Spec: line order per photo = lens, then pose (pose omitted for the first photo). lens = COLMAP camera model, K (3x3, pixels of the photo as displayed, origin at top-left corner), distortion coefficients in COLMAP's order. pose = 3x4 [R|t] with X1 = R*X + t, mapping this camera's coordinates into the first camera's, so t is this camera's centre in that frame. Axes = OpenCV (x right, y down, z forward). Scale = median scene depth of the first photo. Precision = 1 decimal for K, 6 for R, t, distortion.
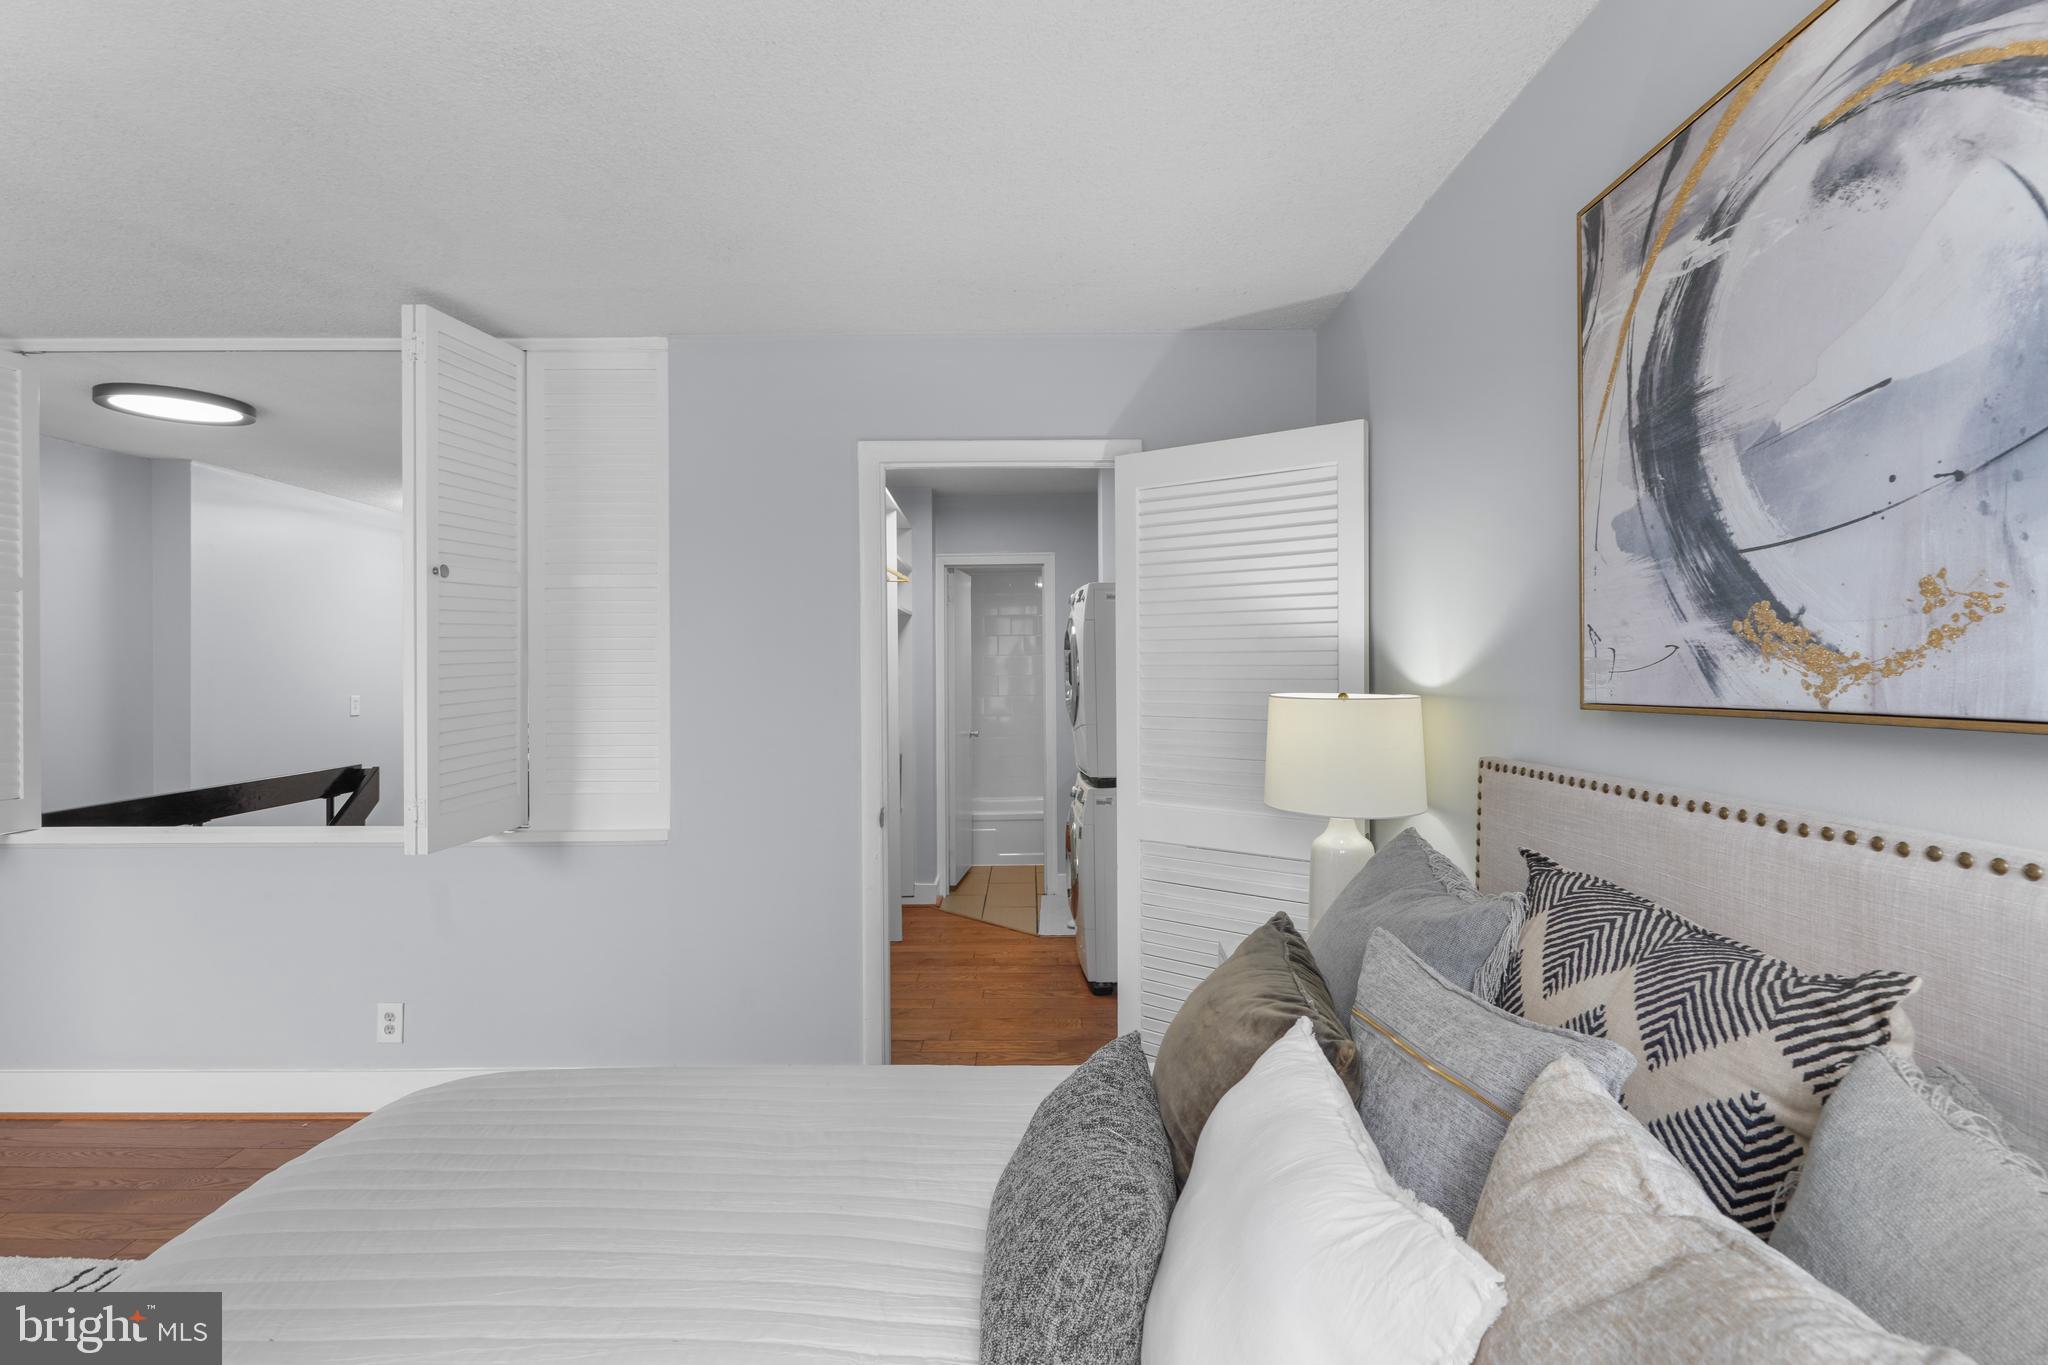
lens RADIAL K [[951.8, 0, 1015.4], [0, 951.8, 667.9], [0, 0, 1]] dist [-0.001961, -0.000642]
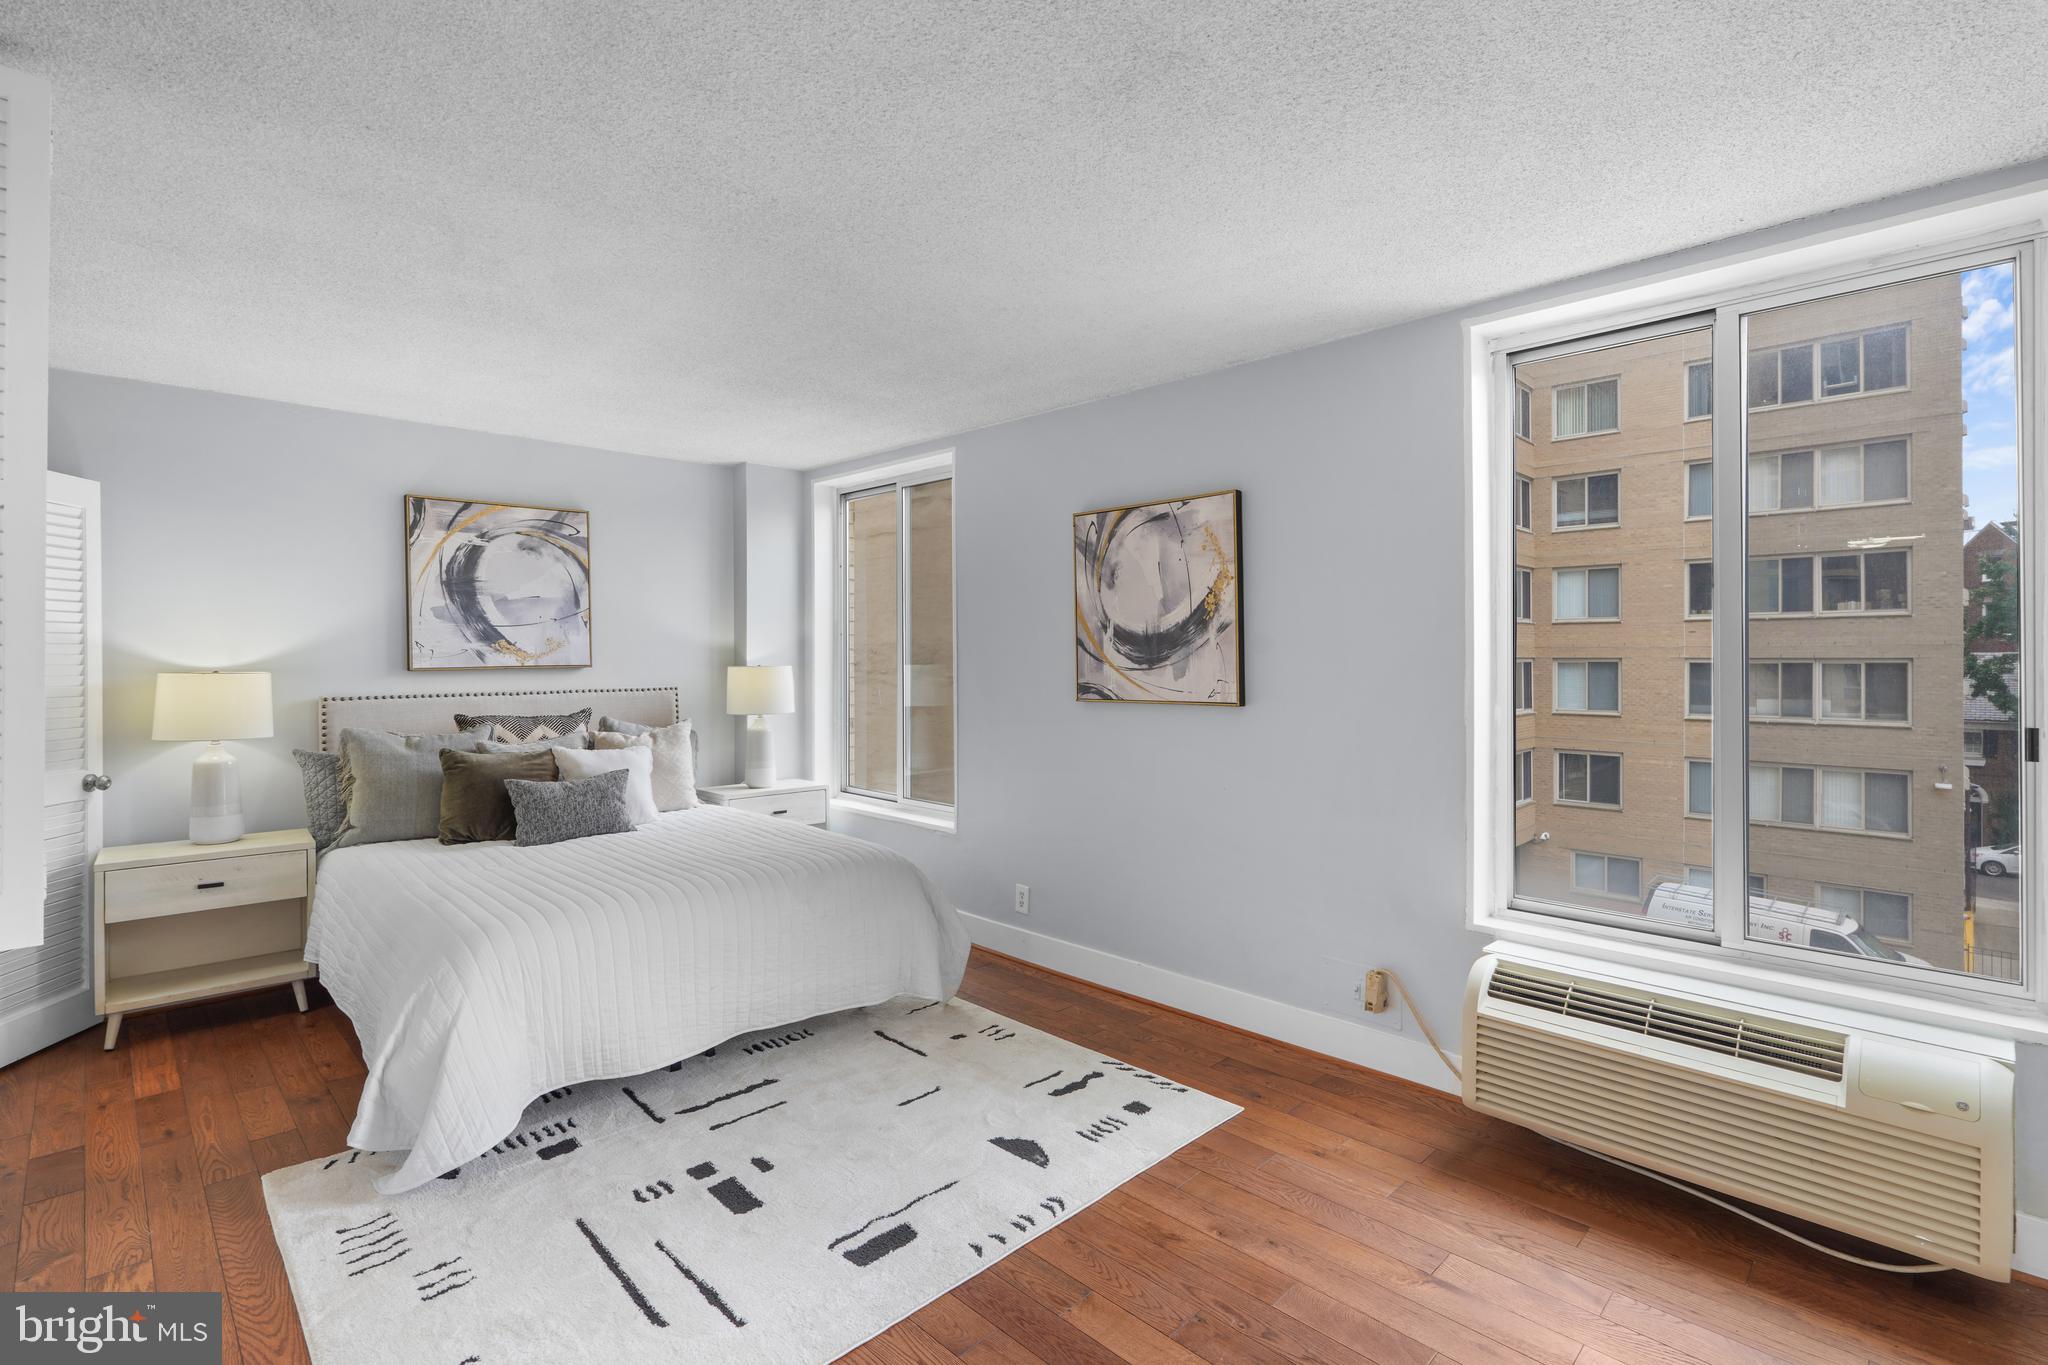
lens RADIAL K [[937.6, 0, 1026.3], [0, 937.6, 664.2], [0, 0, 1]] dist [-0.000762, -0.000400]
pose [[-0.718316, 0.000703, 0.695716, -3.331543], [0.005511, 0.999974, 0.004679, 0.026107], [-0.695695, 0.007195, -0.718302, 2.157446]]
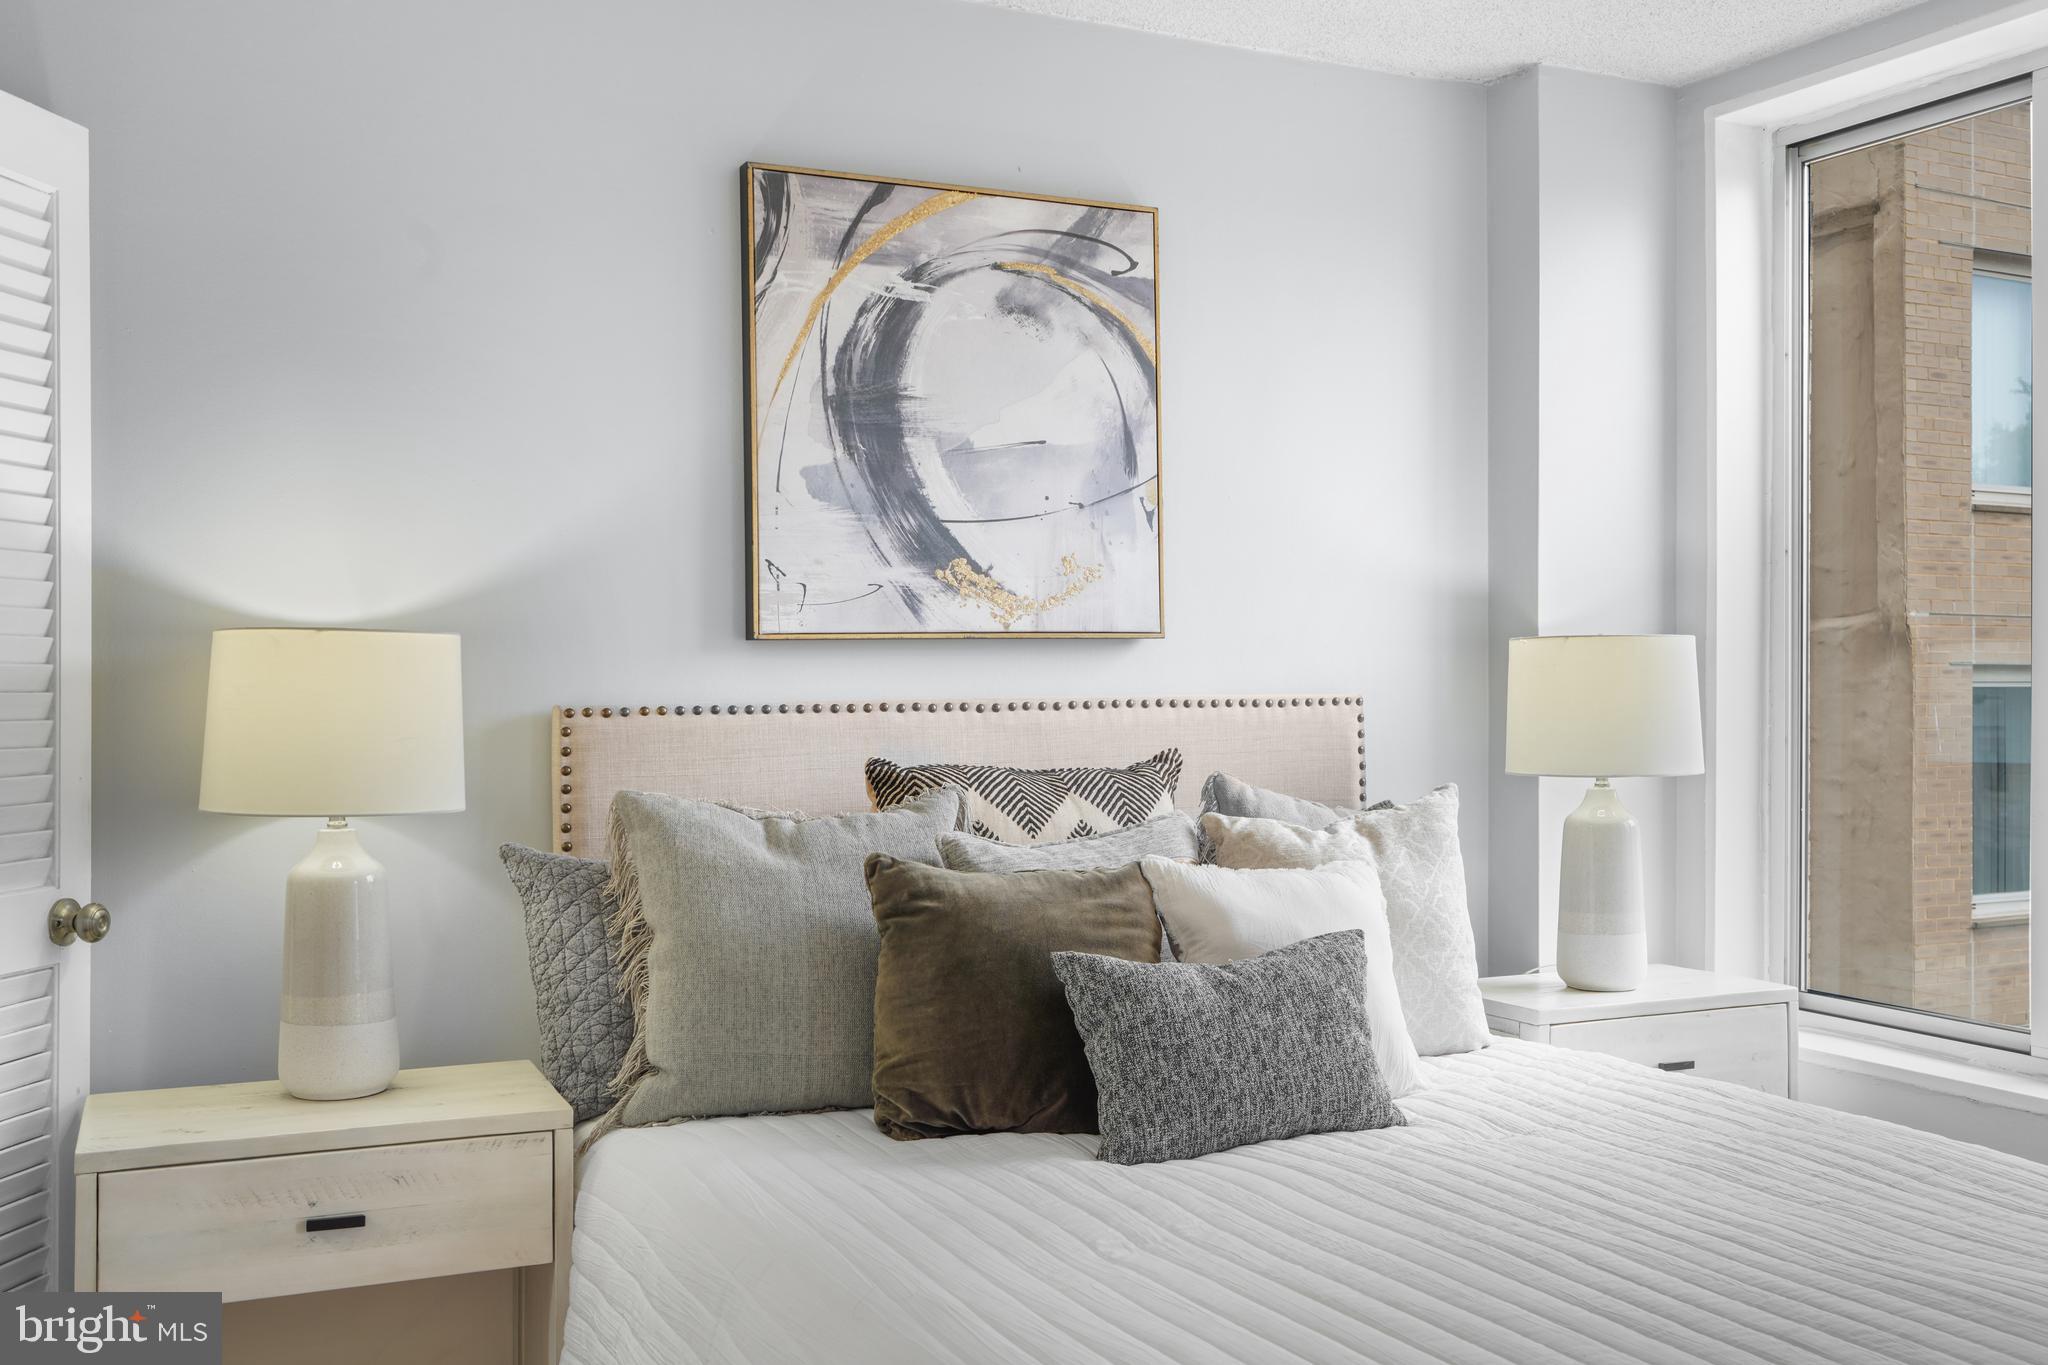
lens RADIAL K [[1934.7, 0, 1024.0], [0, 1934.7, 682.5], [0, 0, 1]] dist [0.004517, 0.015302]
pose [[-0.468170, 0.005335, 0.883622, -1.774574], [0.004478, 0.999983, -0.003665, 0.124388], [-0.883627, 0.002241, -0.468186, 2.163531]]
